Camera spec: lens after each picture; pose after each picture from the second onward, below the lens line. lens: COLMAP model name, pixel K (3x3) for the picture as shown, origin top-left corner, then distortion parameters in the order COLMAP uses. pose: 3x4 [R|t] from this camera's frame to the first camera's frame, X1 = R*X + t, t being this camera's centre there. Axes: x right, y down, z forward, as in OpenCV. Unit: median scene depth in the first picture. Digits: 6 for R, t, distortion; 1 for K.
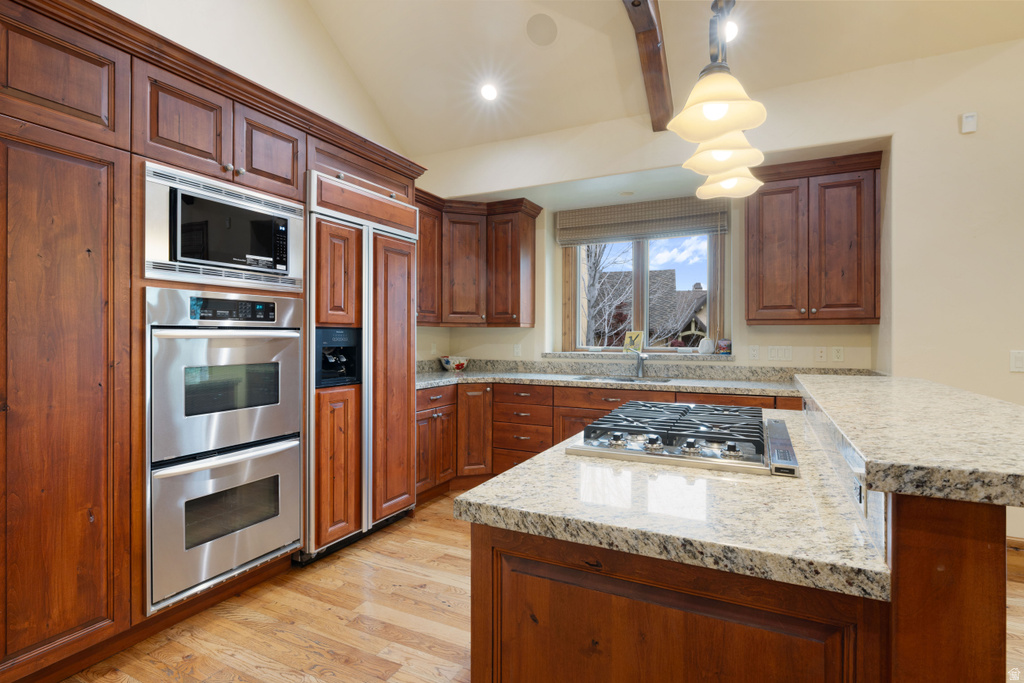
lens RADIAL K [[512.8, 0, 510.4], [0, 512.8, 338.3], [0, 0, 1]] dist [-0.001567, 0.000960]
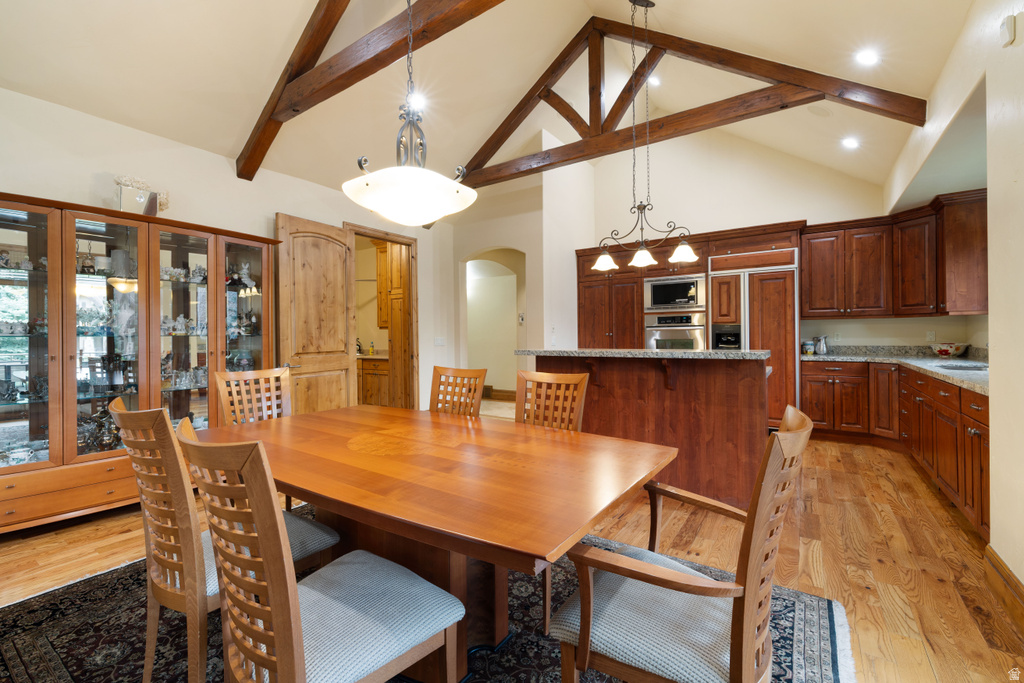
lens RADIAL K [[435.5, 0, 511.5], [0, 435.5, 336.0], [0, 0, 1]] dist [0.003023, 0.000380]
pose [[-0.136254, 0.000685, -0.990674, 1.682922], [0.007826, 0.999969, -0.000385, 0.022994], [0.990643, -0.007805, -0.136256, 0.380775]]
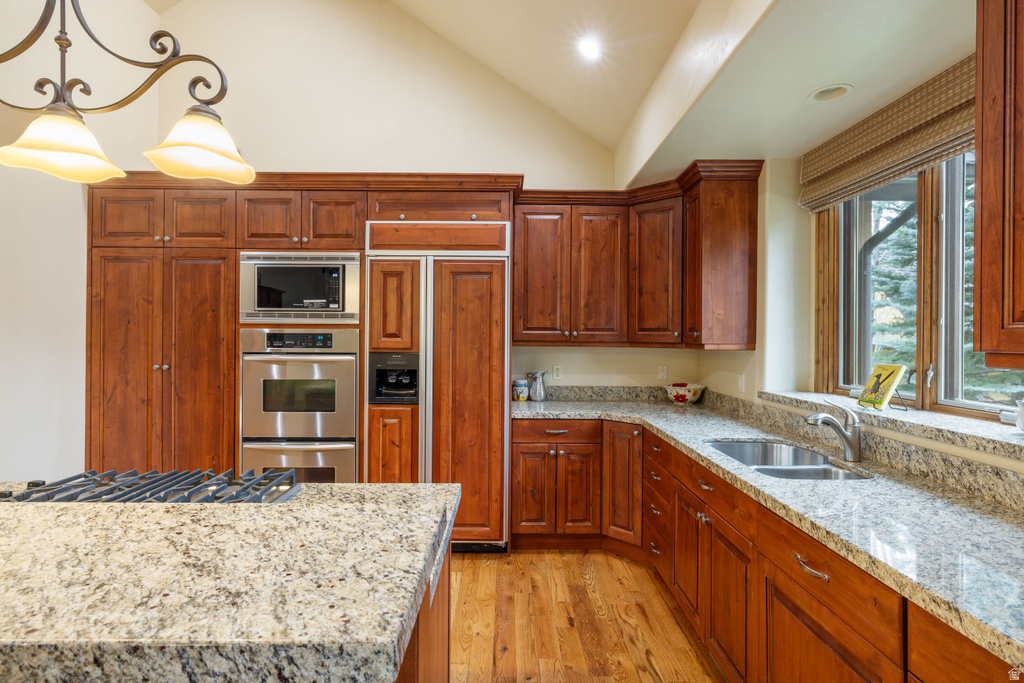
lens RADIAL K [[512.8, 0, 510.4], [0, 512.8, 338.3], [0, 0, 1]] dist [-0.001567, 0.000960]
pose [[0.450307, 0.002123, -0.892871, 0.830958], [-0.008680, 0.999960, -0.002000, -0.054755], [0.892832, 0.008650, 0.450308, 0.761318]]
